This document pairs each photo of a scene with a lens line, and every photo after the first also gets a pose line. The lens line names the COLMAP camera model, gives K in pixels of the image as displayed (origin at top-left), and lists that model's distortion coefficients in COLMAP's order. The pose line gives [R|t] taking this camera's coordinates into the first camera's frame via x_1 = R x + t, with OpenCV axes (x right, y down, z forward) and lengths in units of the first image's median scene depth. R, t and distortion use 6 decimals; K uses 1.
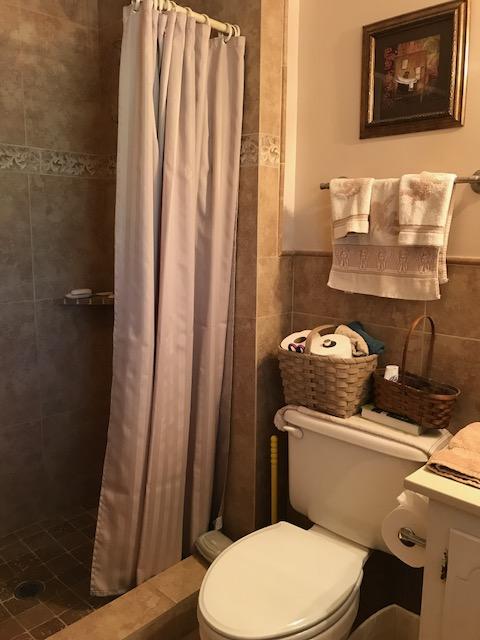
lens RADIAL K [[525.7, 0, 242.0], [0, 525.7, 320.2], [0, 0, 1]] dist [0.033858, -0.046851]
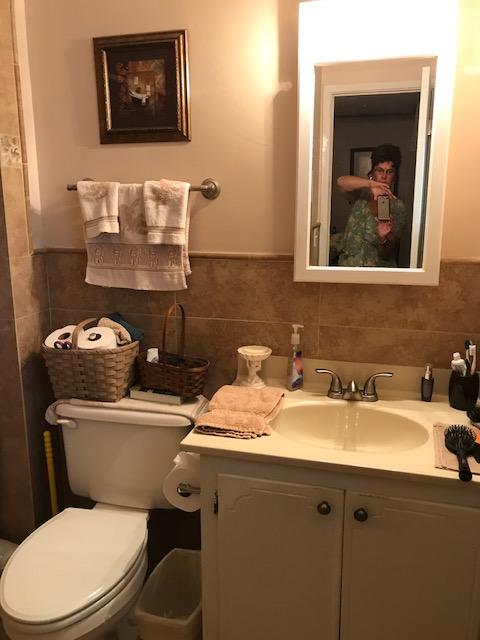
lens RADIAL K [[525.7, 0, 246.0], [0, 525.7, 322.4], [0, 0, 1]] dist [0.033858, -0.046851]
pose [[0.871961, -0.117017, 0.475386, -0.075094], [0.089810, 0.992770, 0.079642, -0.043738], [-0.481268, -0.026750, 0.876165, -0.095502]]
